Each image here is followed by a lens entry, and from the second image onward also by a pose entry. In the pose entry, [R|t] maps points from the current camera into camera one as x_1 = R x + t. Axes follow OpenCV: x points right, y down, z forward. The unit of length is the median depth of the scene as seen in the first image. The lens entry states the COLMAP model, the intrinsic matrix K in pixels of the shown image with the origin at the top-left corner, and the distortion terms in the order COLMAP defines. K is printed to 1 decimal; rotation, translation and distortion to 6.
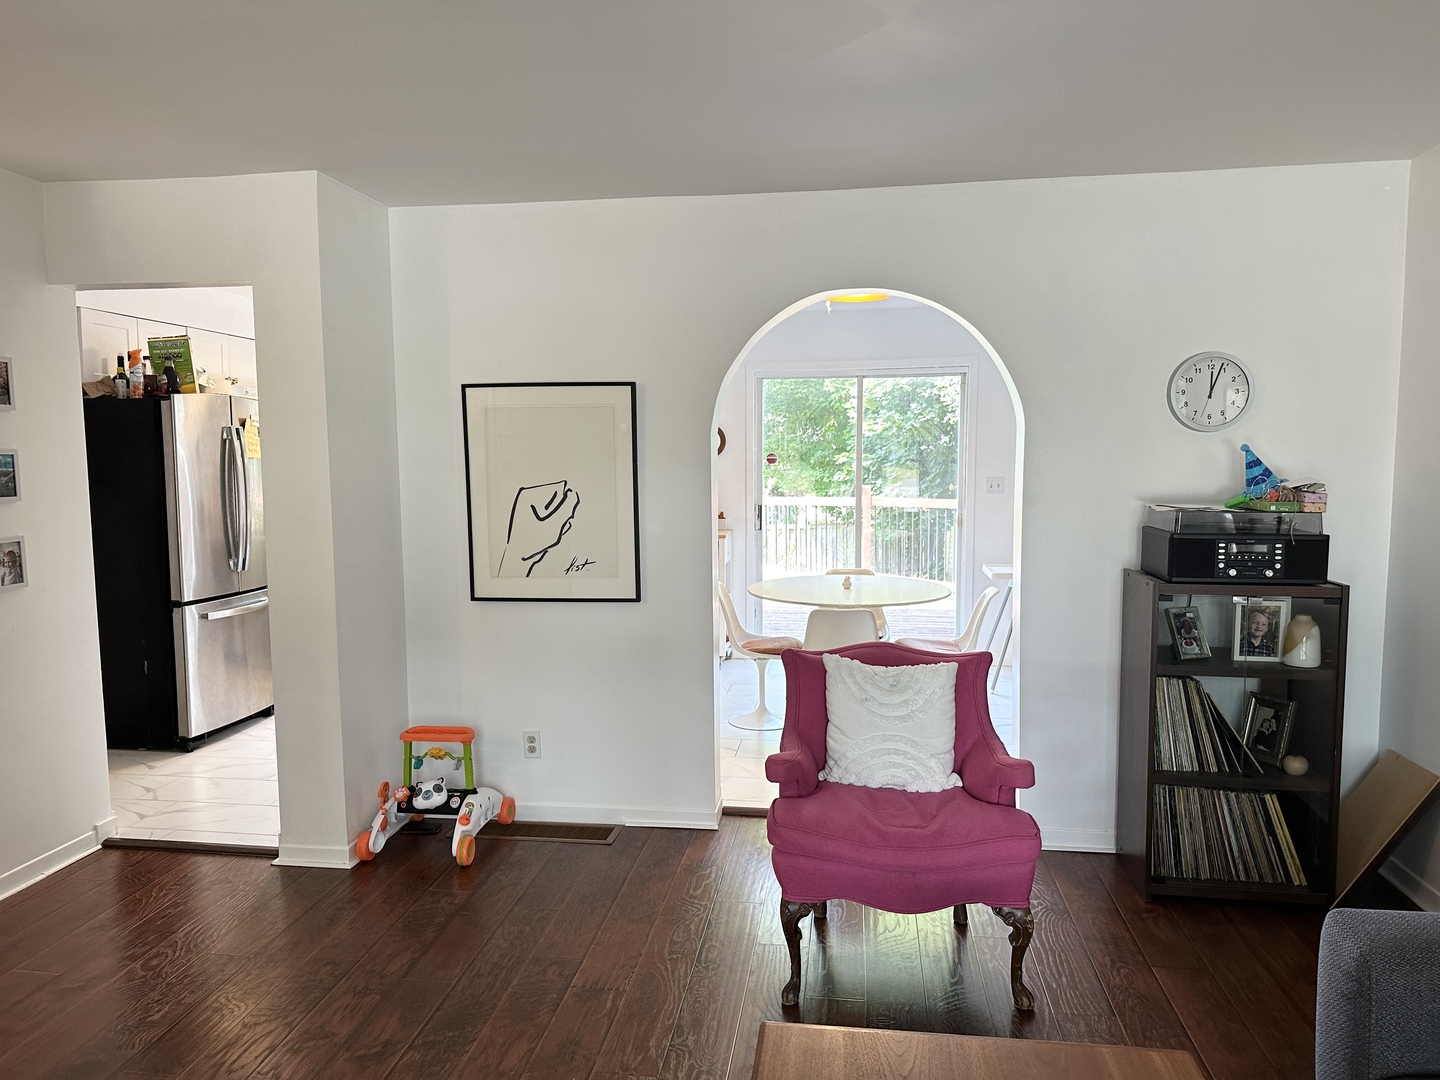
lens RADIAL K [[1010.5, 0, 727.5], [0, 1010.5, 540.1], [0, 0, 1]] dist [0.075506, -0.086271]
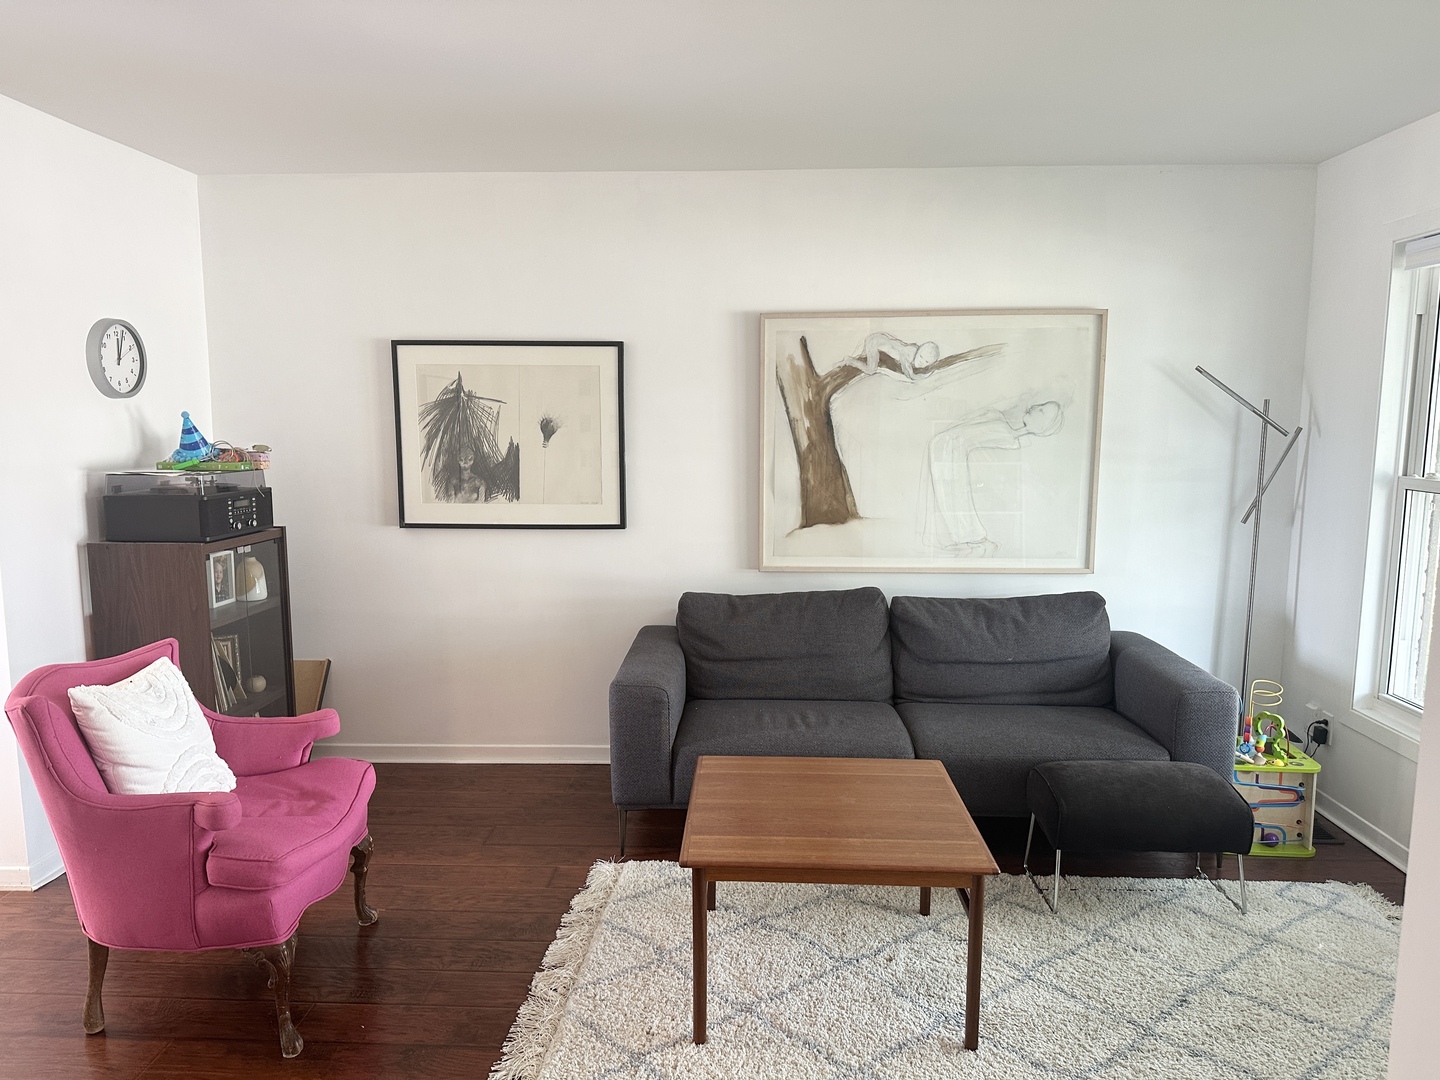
lens RADIAL K [[995.5, 0, 711.7], [0, 995.5, 541.4], [0, 0, 1]] dist [0.125116, -0.203849]
pose [[-0.093206, -0.112868, 0.989229, -0.648155], [0.087285, 0.988802, 0.121043, -0.040445], [-0.991814, 0.097627, -0.082311, 0.572196]]
